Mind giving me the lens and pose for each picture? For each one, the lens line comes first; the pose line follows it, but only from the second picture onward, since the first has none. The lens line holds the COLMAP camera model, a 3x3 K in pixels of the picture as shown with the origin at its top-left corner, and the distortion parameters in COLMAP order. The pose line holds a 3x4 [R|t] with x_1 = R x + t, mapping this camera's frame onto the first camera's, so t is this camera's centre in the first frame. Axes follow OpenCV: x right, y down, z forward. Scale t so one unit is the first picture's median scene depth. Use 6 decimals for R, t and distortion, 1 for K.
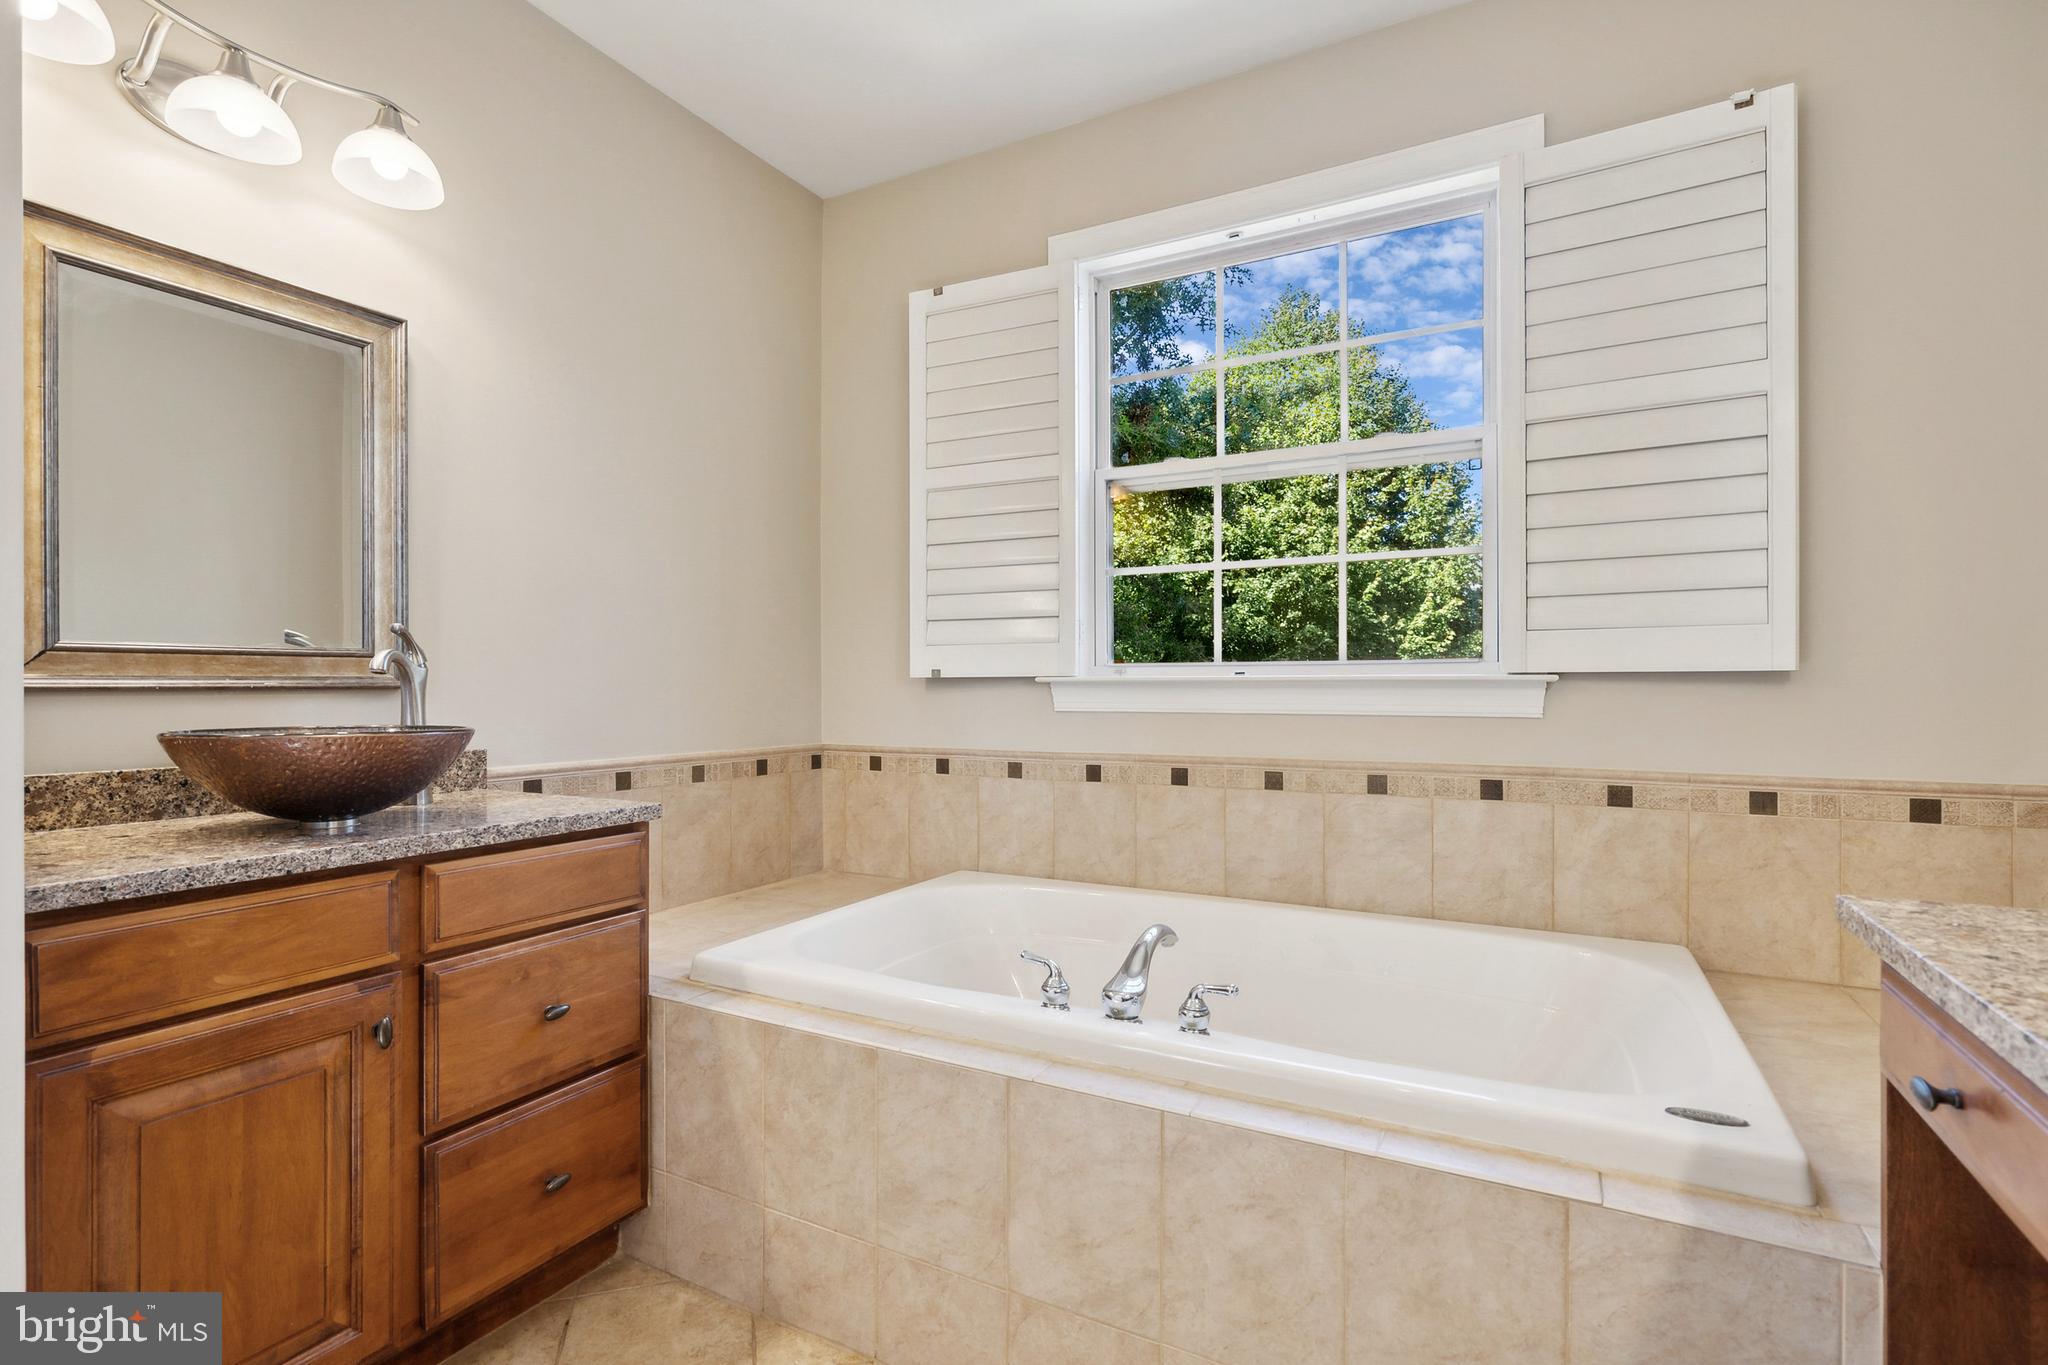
lens RADIAL K [[960.8, 0, 1024.0], [0, 960.8, 682.5], [0, 0, 1]] dist [-0.002178, 0.000417]
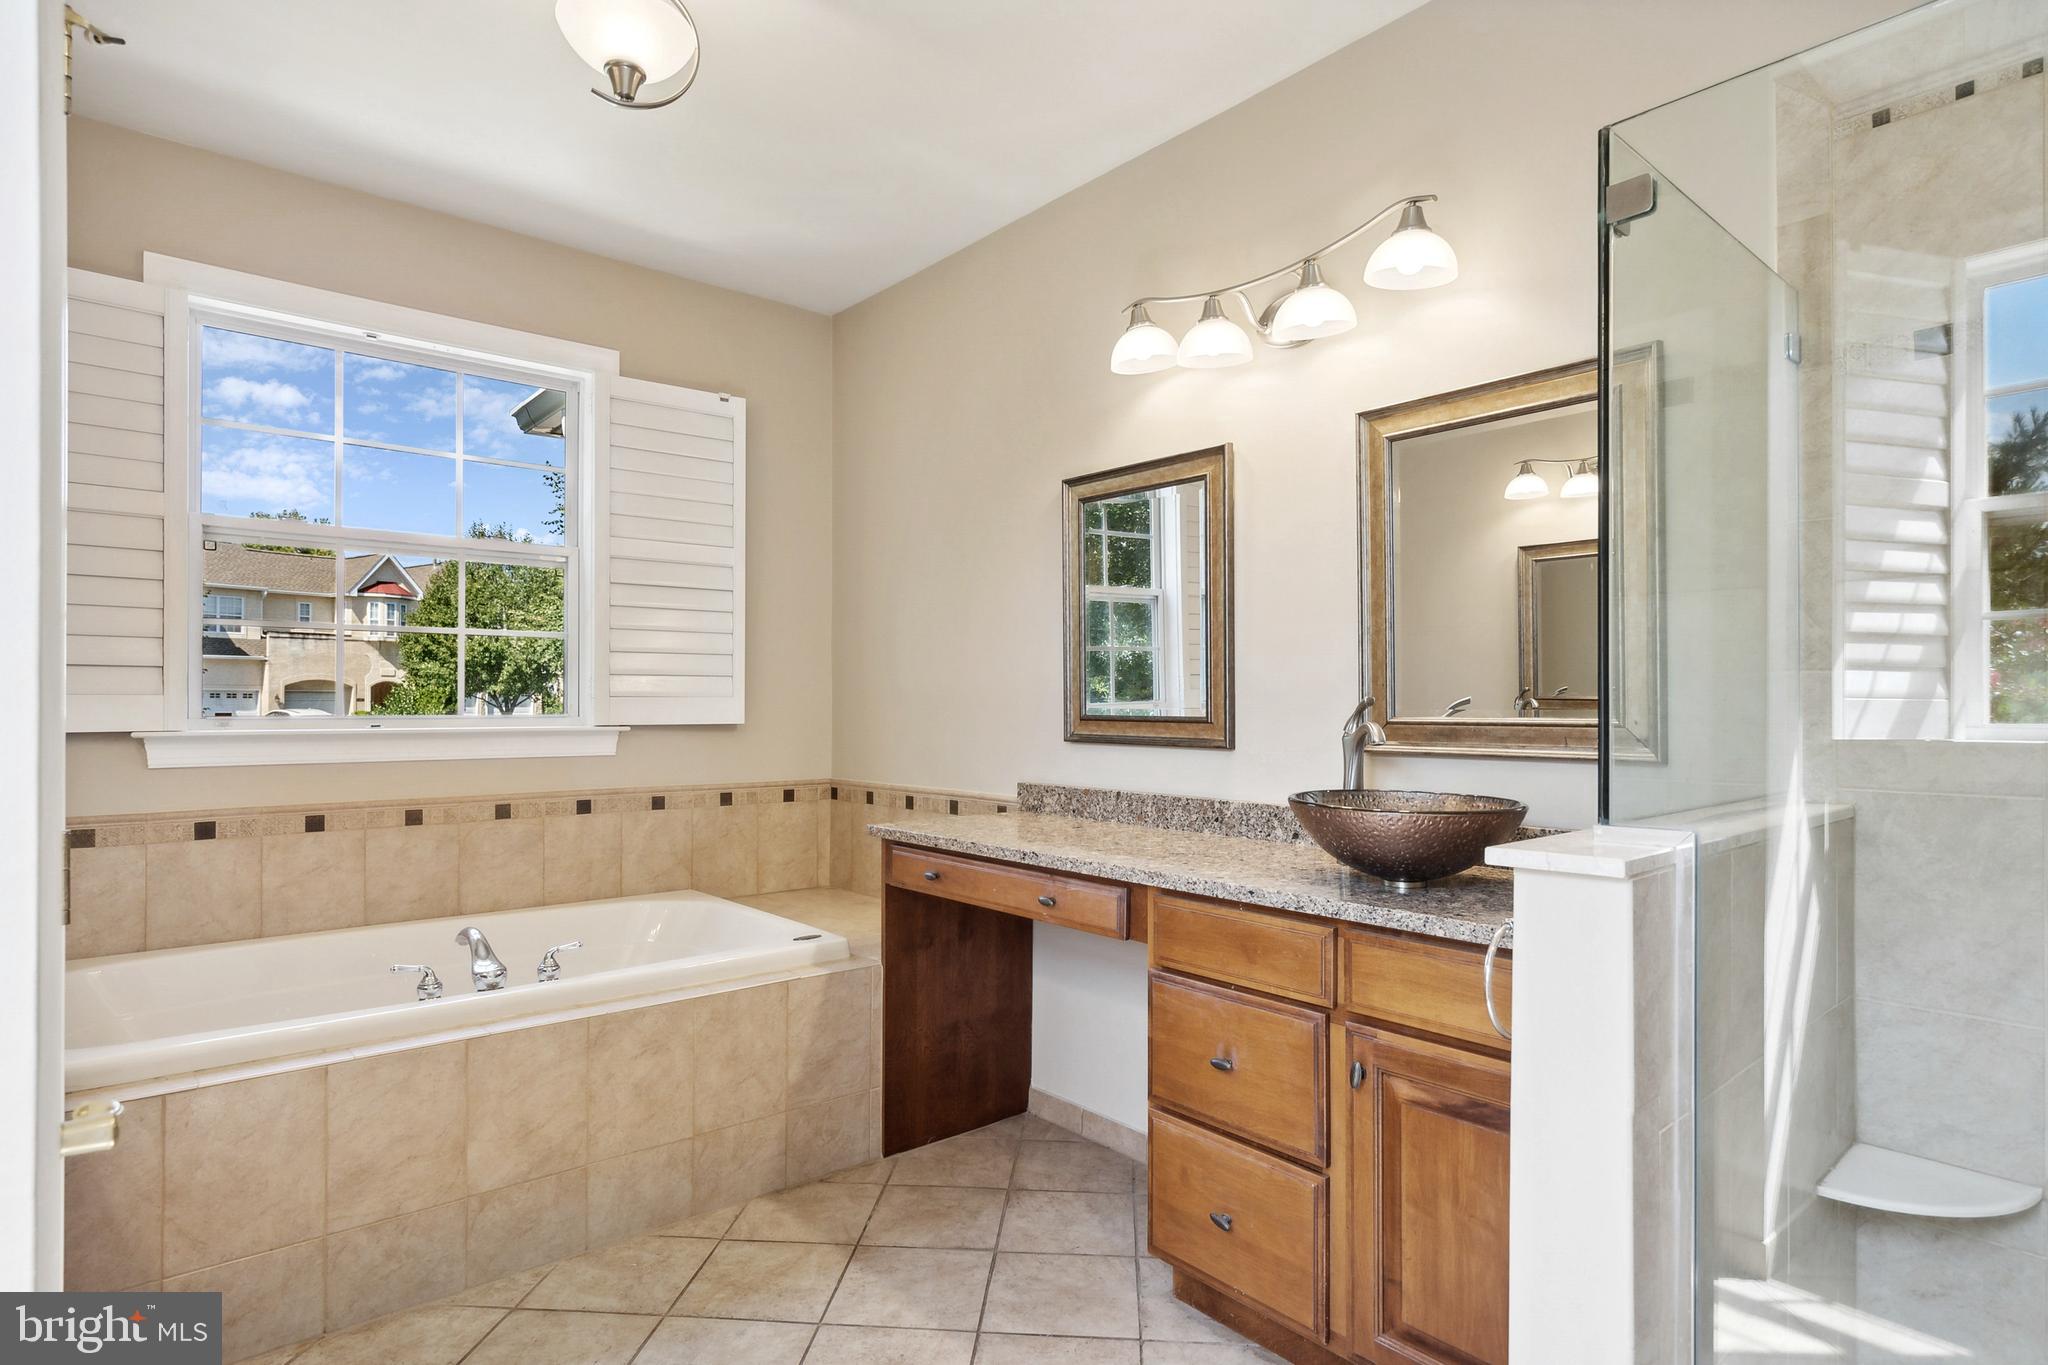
lens RADIAL K [[1063.5, 0, 1015.2], [0, 1063.5, 702.0], [0, 0, 1]] dist [-0.001725, -0.000174]
pose [[0.360043, 0.005900, 0.932917, -0.796084], [-0.005049, 0.999978, -0.004375, -0.042955], [-0.932922, -0.003135, 0.360064, -0.179551]]
